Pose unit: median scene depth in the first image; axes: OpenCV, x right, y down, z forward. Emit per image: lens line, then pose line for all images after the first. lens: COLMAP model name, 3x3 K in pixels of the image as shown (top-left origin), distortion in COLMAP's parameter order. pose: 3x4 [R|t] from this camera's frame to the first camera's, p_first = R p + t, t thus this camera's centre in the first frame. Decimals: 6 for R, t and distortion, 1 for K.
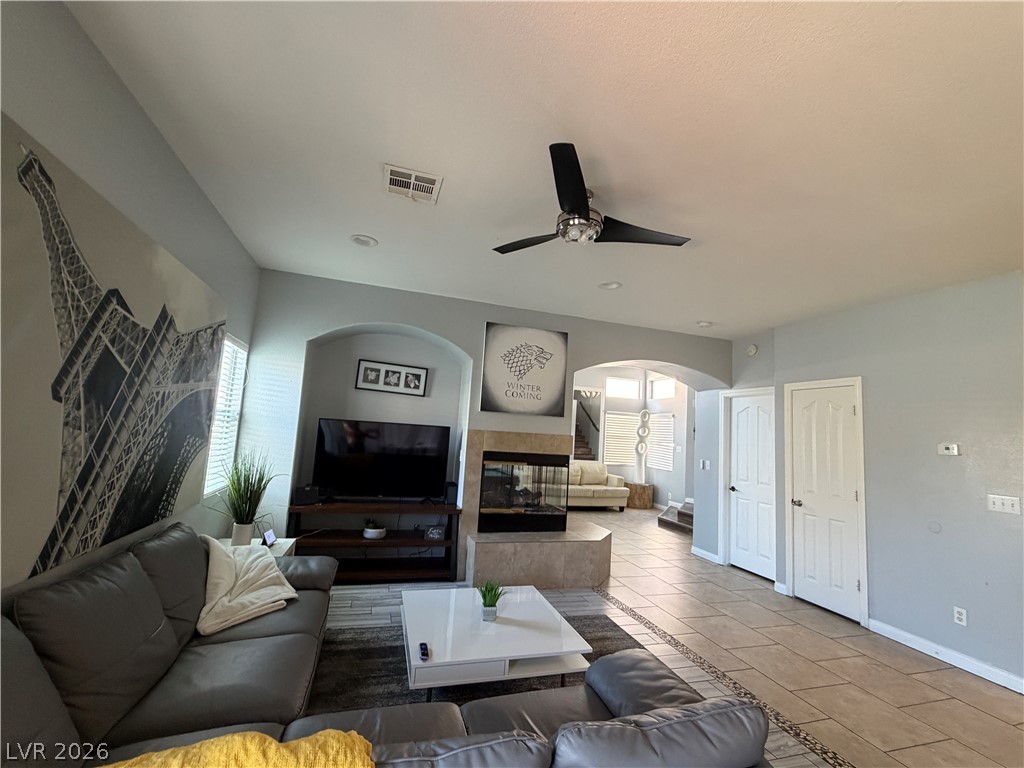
lens RADIAL K [[436.1, 0, 512.0], [0, 436.1, 384.0], [0, 0, 1]] dist [-0.000304, 0.000119]
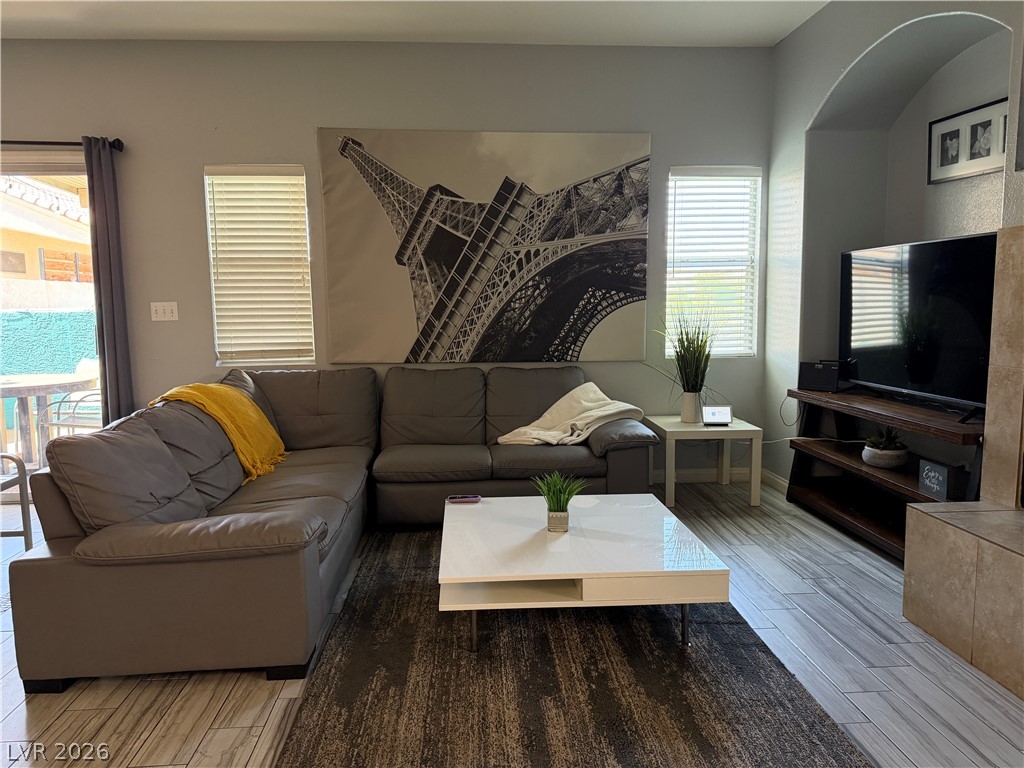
lens RADIAL K [[713.3, 0, 505.2], [0, 713.3, 388.9], [0, 0, 1]] dist [0.109758, -0.106926]
pose [[-0.218982, 0.054432, -0.974209, 1.442073], [0.104443, 0.994014, 0.032062, 0.412112], [0.970123, -0.094728, -0.223357, 1.704782]]
